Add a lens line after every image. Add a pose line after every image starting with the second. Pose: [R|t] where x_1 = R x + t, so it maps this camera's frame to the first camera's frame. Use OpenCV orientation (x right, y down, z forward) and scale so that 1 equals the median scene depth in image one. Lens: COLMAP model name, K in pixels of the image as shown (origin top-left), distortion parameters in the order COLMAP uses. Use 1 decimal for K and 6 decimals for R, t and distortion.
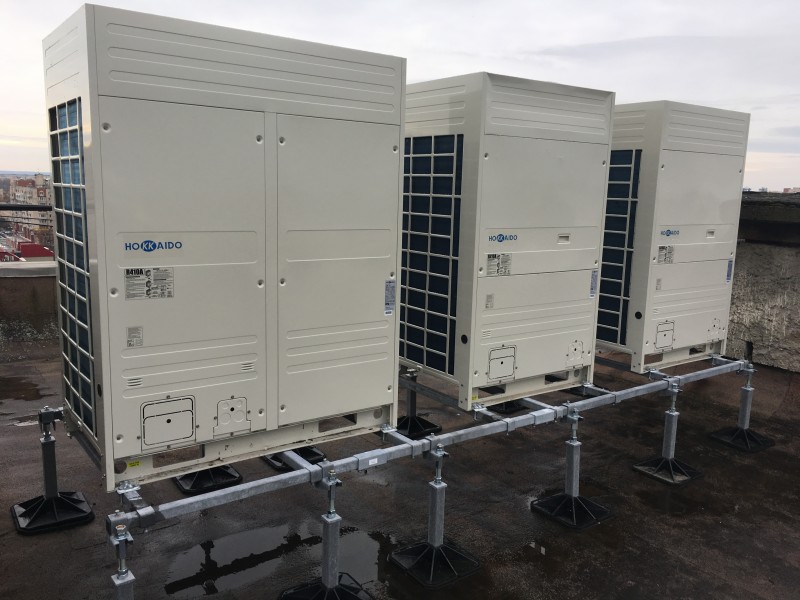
lens RADIAL K [[710.4, 0, 400.0], [0, 710.4, 300.0], [0, 0, 1]] dist [0.086298, -0.001177]
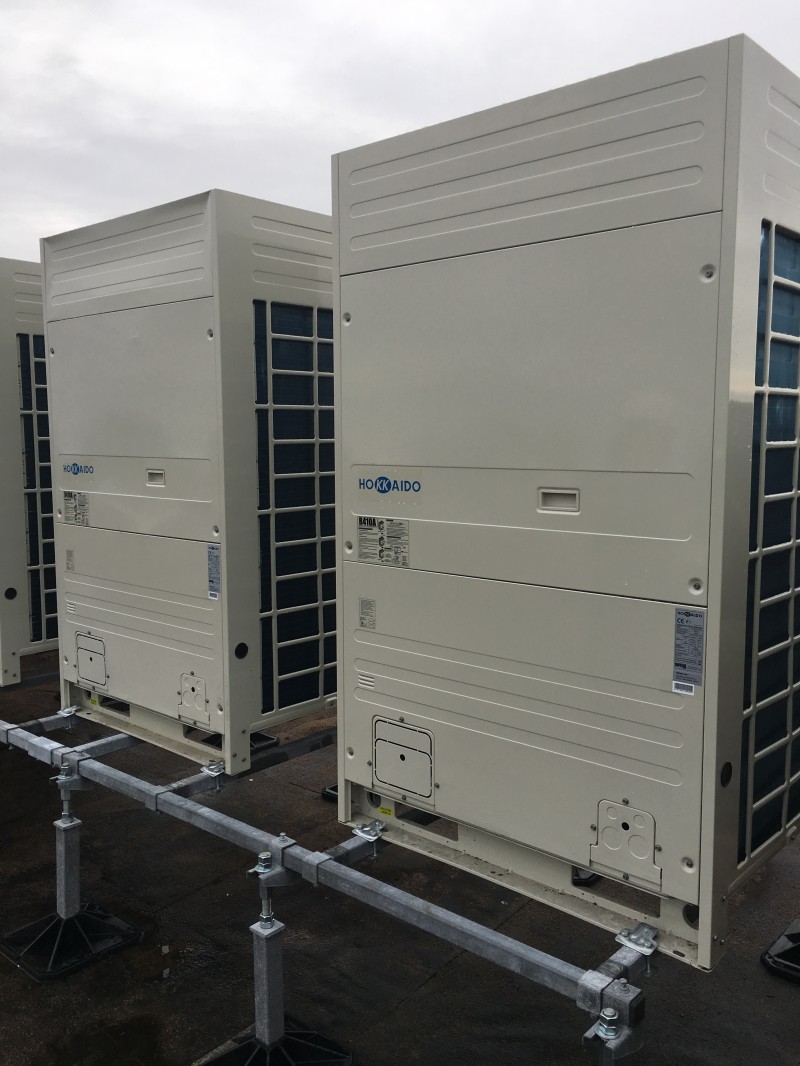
lens RADIAL K [[906.5, 0, 400.0], [0, 906.5, 533.0], [0, 0, 1]] dist [0.073525, -0.102479]
pose [[0.194588, 0.082426, -0.977416, 0.613172], [-0.142073, 0.988324, 0.055062, -0.100581], [0.970542, 0.128150, 0.204026, 1.067808]]
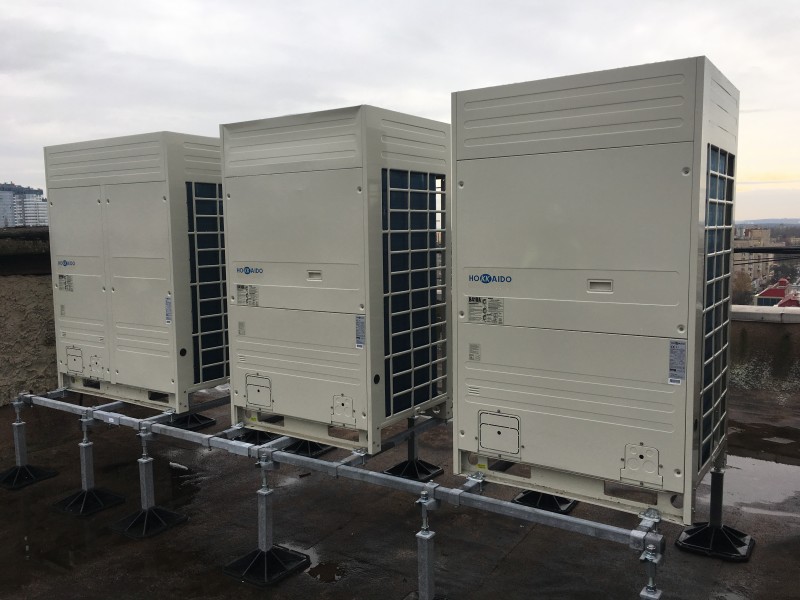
lens RADIAL K [[680.3, 0, 404.5], [0, 680.3, 296.2], [0, 0, 1]] dist [0.073525, -0.102479]
pose [[0.325878, 0.064605, -0.943202, 0.846204], [-0.122393, 0.992150, 0.025671, -0.074252], [0.937456, 0.107075, 0.331227, 0.633693]]
